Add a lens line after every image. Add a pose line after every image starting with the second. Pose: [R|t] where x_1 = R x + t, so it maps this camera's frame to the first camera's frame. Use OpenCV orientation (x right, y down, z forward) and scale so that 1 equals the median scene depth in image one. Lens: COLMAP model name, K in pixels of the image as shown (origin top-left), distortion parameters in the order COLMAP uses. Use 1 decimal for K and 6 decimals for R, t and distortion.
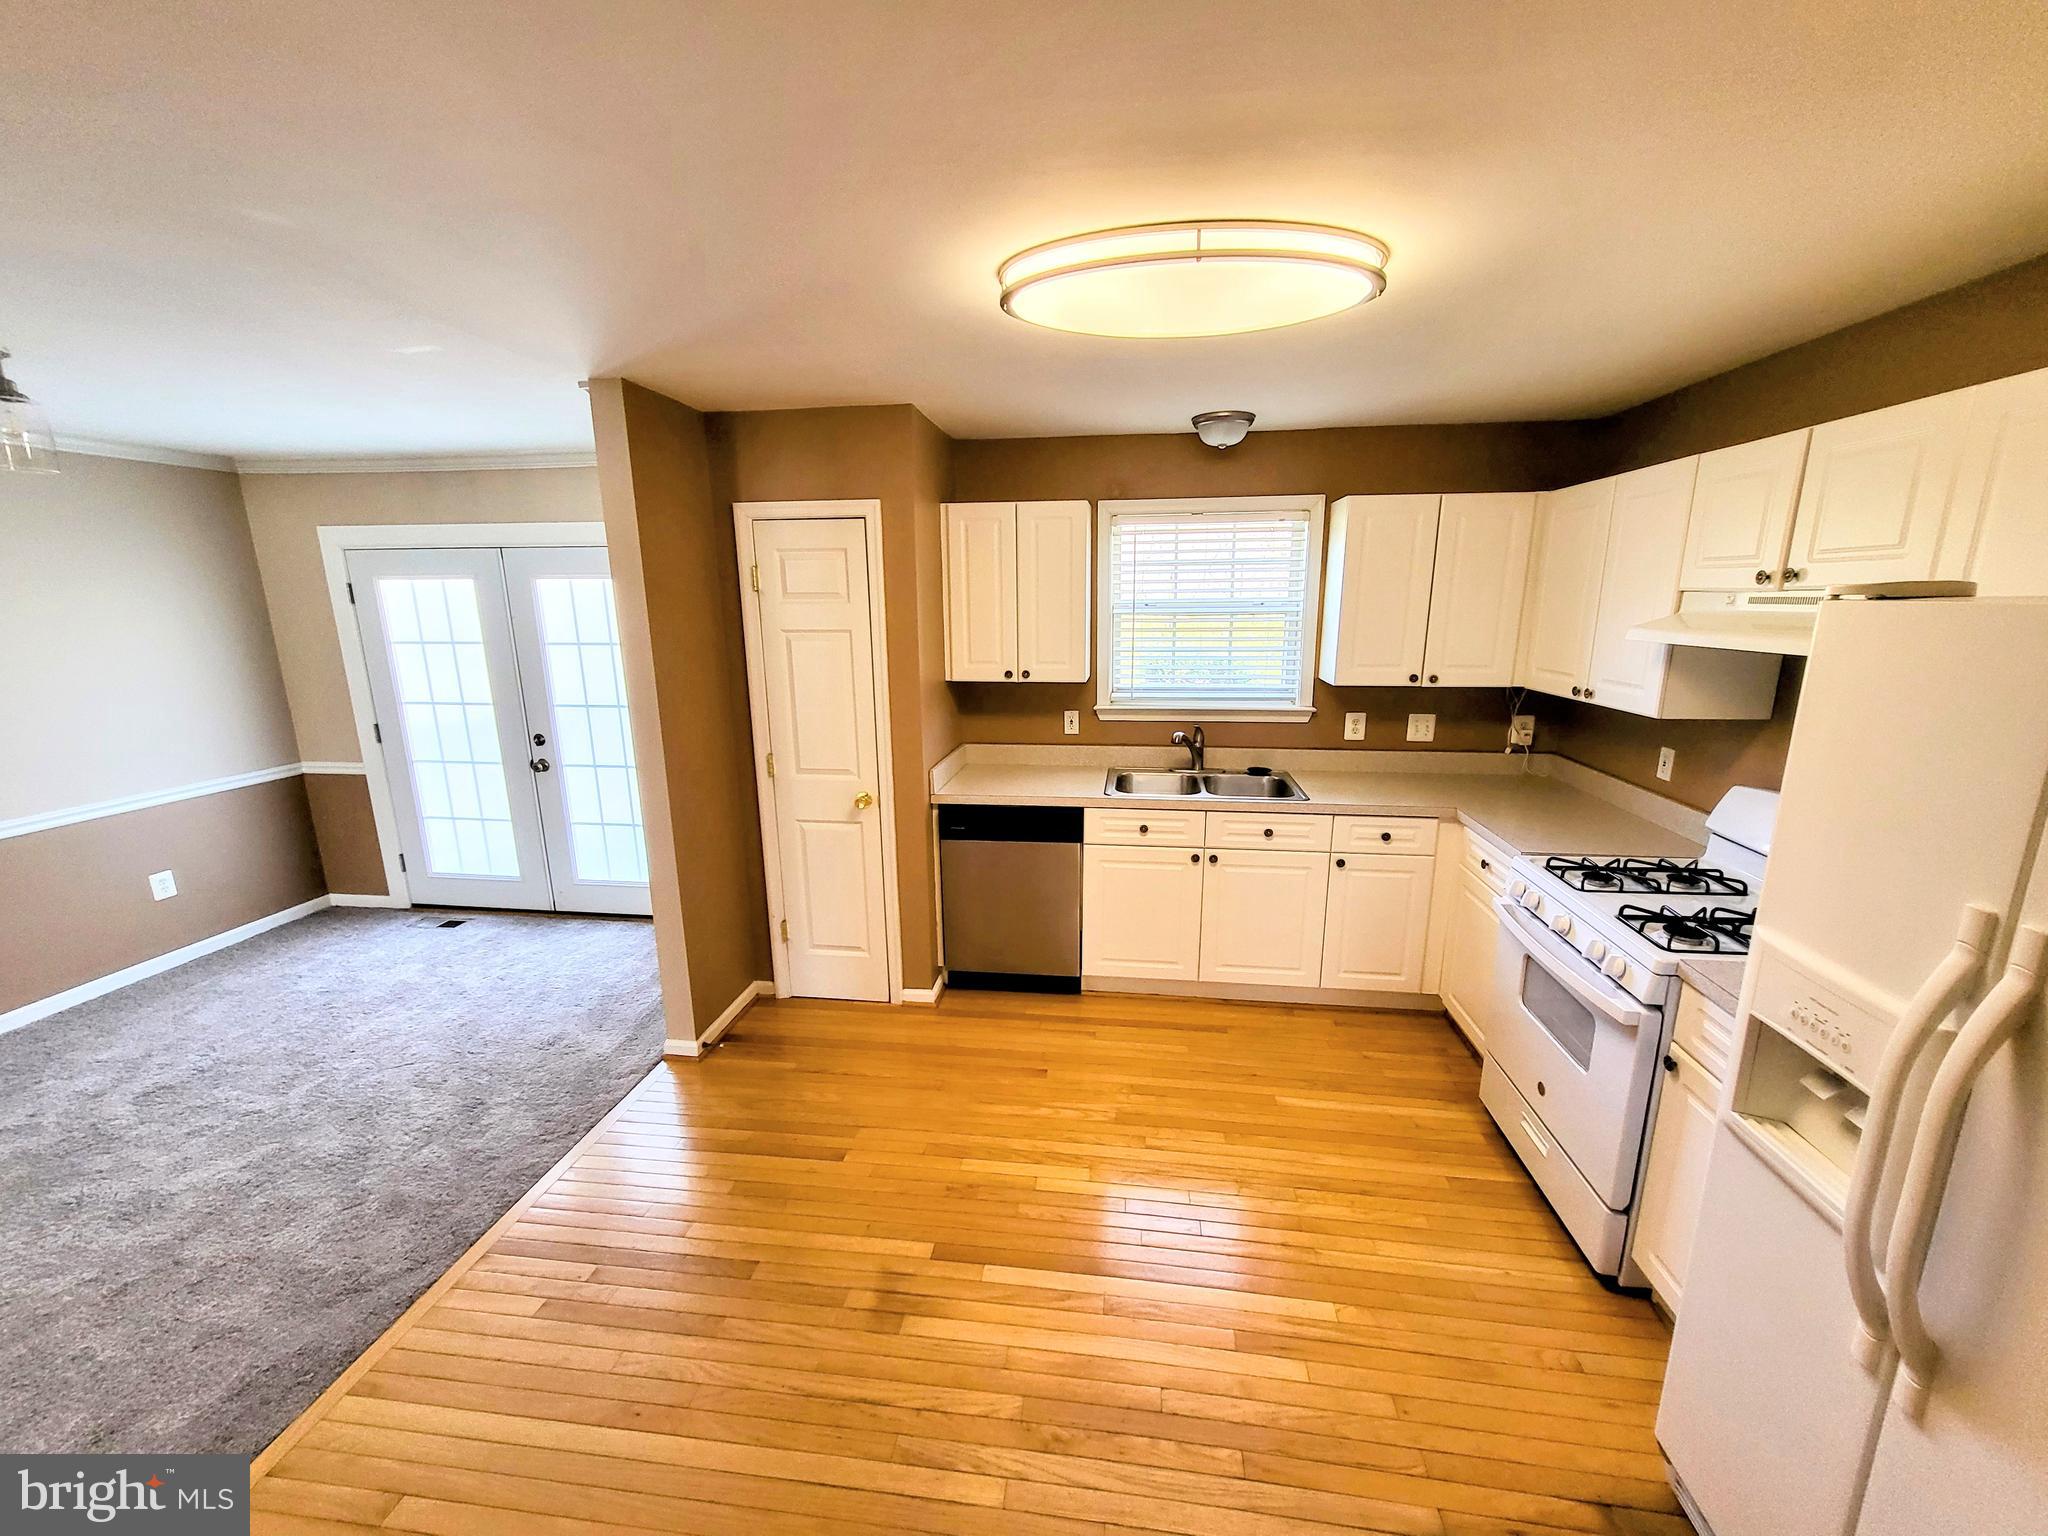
lens RADIAL K [[797.4, 0, 1037.9], [0, 797.4, 780.7], [0, 0, 1]] dist [0.002931, -0.000461]
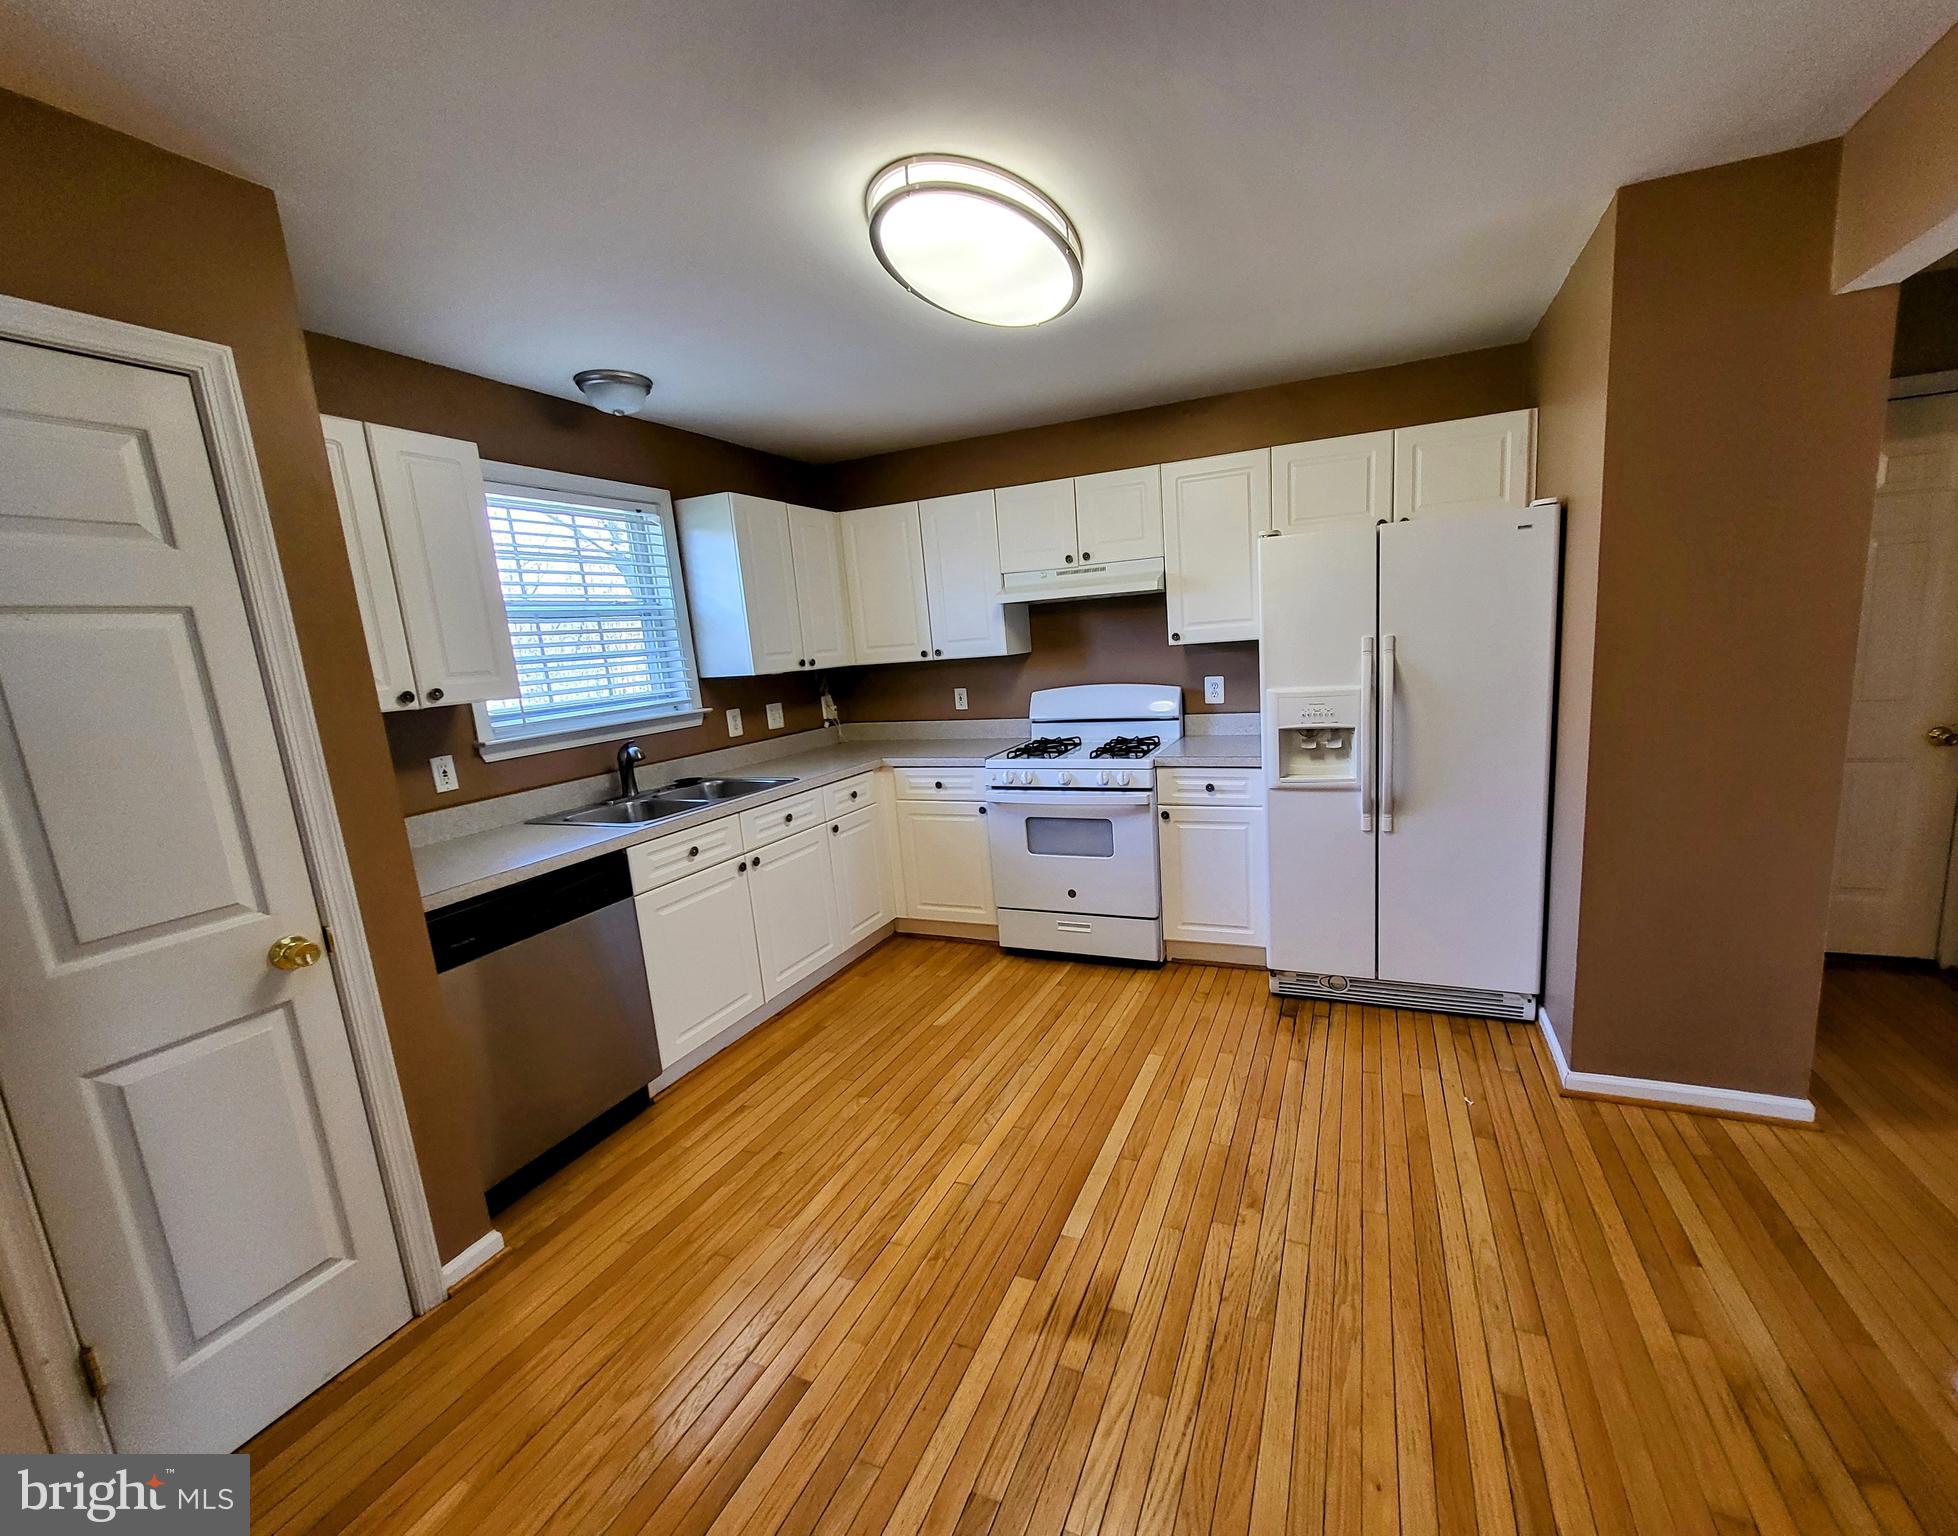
lens RADIAL K [[801.3, 0, 1028.8], [0, 801.3, 777.9], [0, 0, 1]] dist [0.008793, -0.001117]
pose [[0.258910, -0.182488, 0.948506, -0.544898], [0.285236, 0.952642, 0.105424, -0.001624], [-0.922825, 0.243253, 0.298700, 0.399967]]
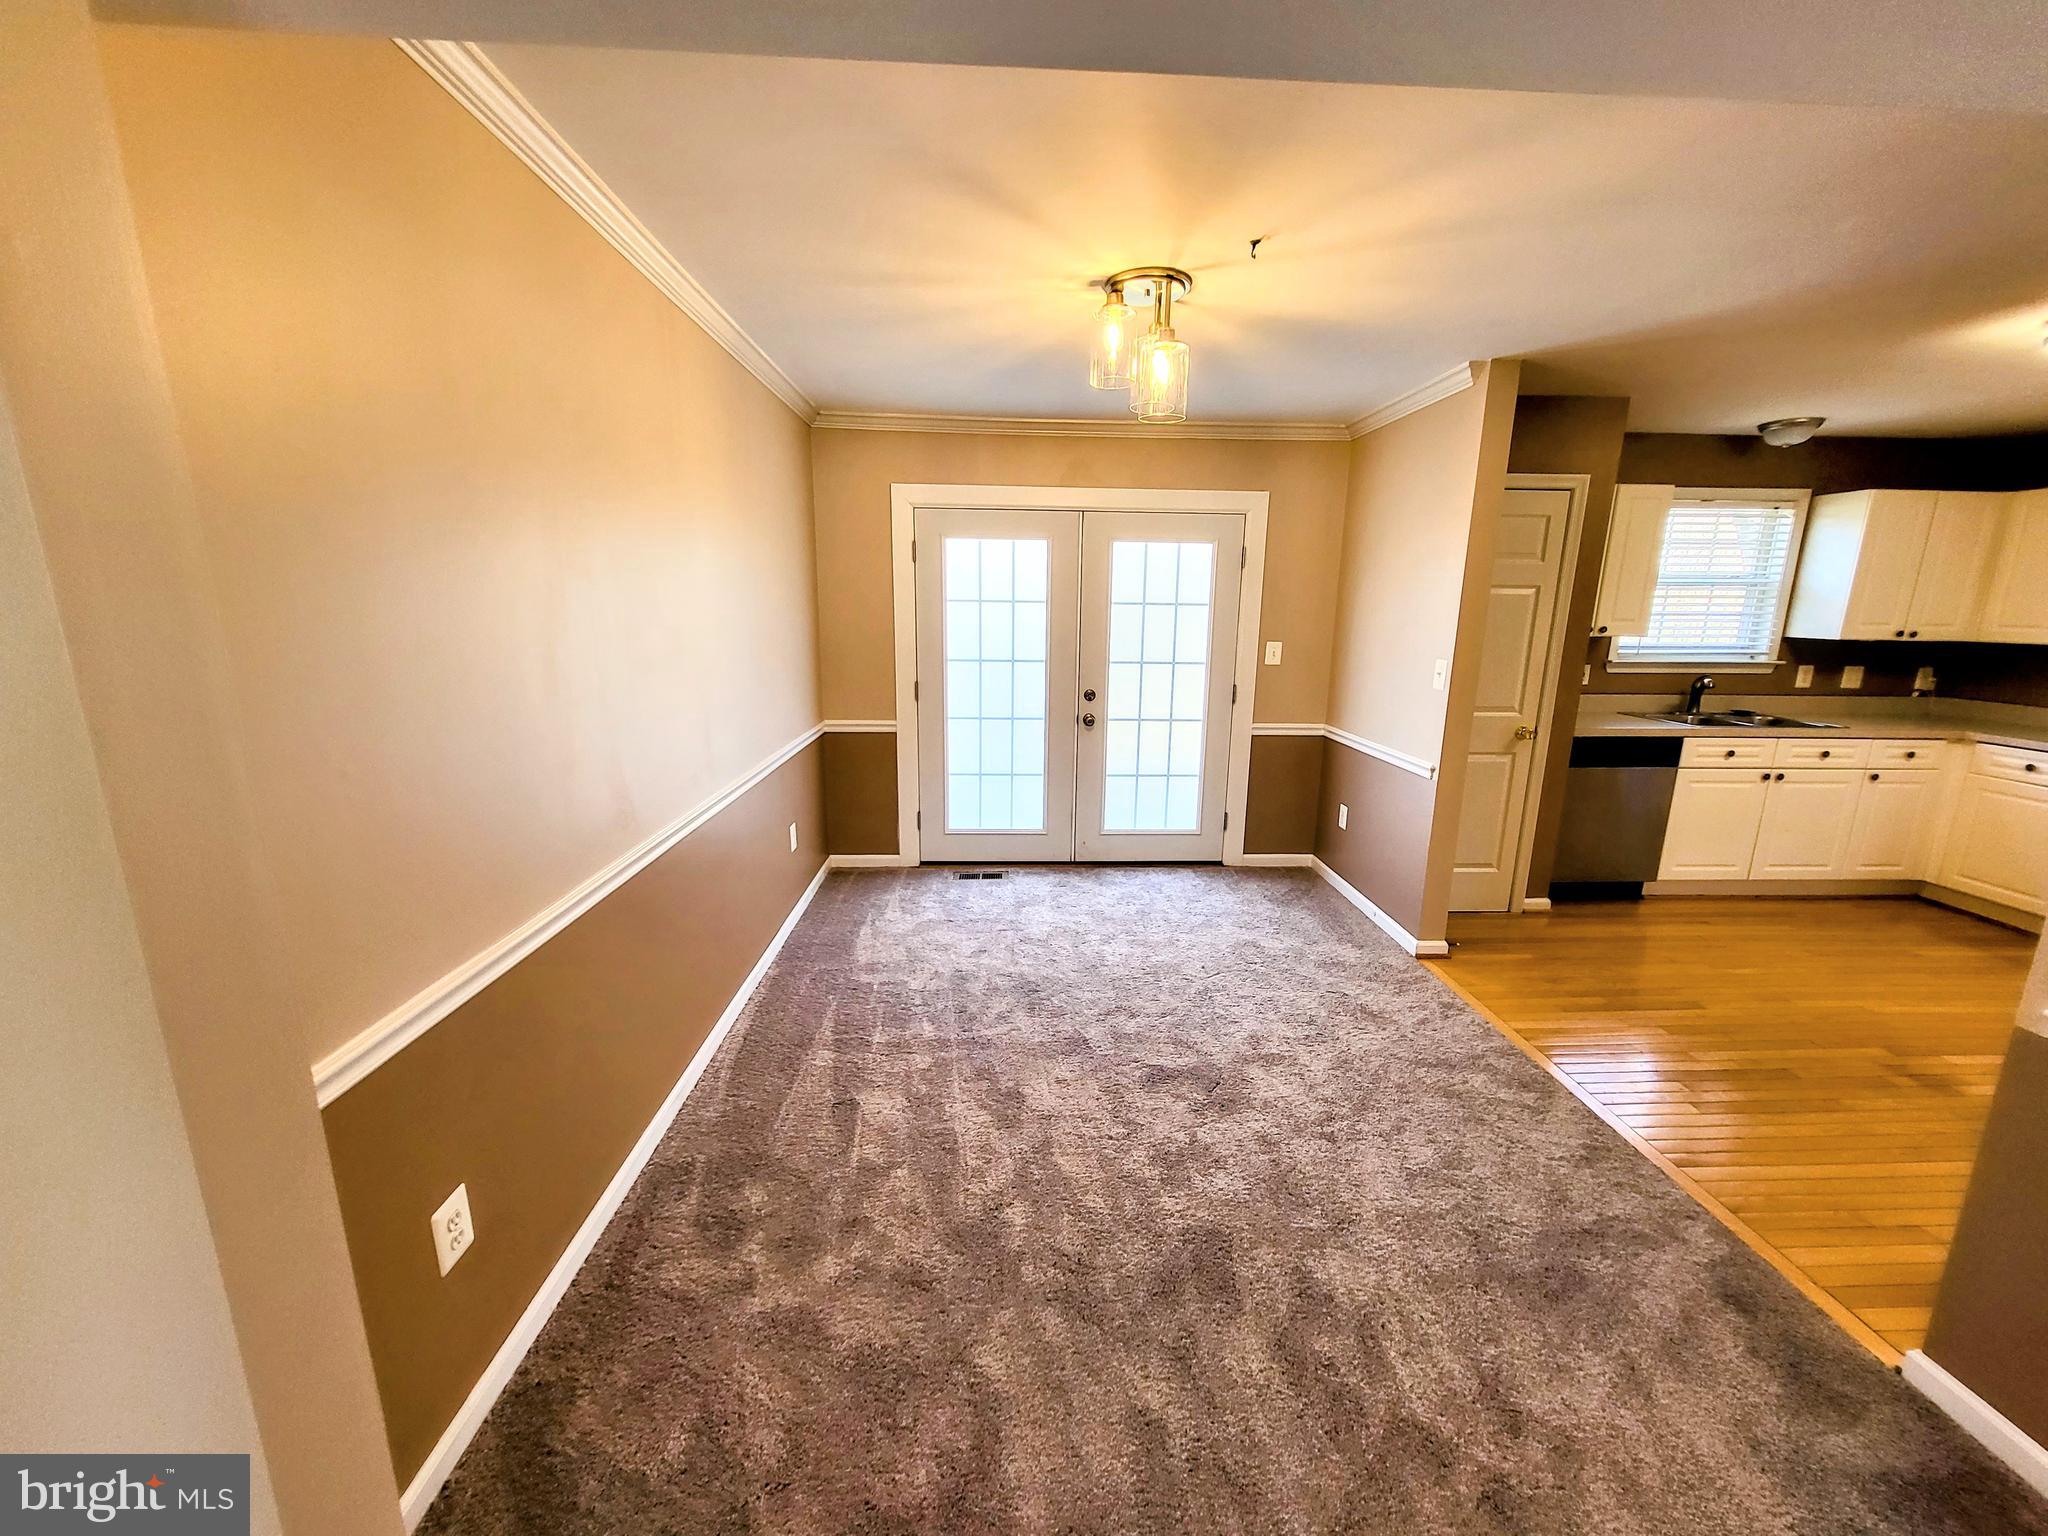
lens RADIAL K [[797.4, 0, 1036.6], [0, 797.4, 783.6], [0, 0, 1]] dist [0.002931, -0.000461]
pose [[0.985439, -0.021240, 0.168698, -1.102569], [0.022228, 0.999745, -0.003967, 0.085265], [-0.168571, 0.007659, 0.985660, -0.029586]]
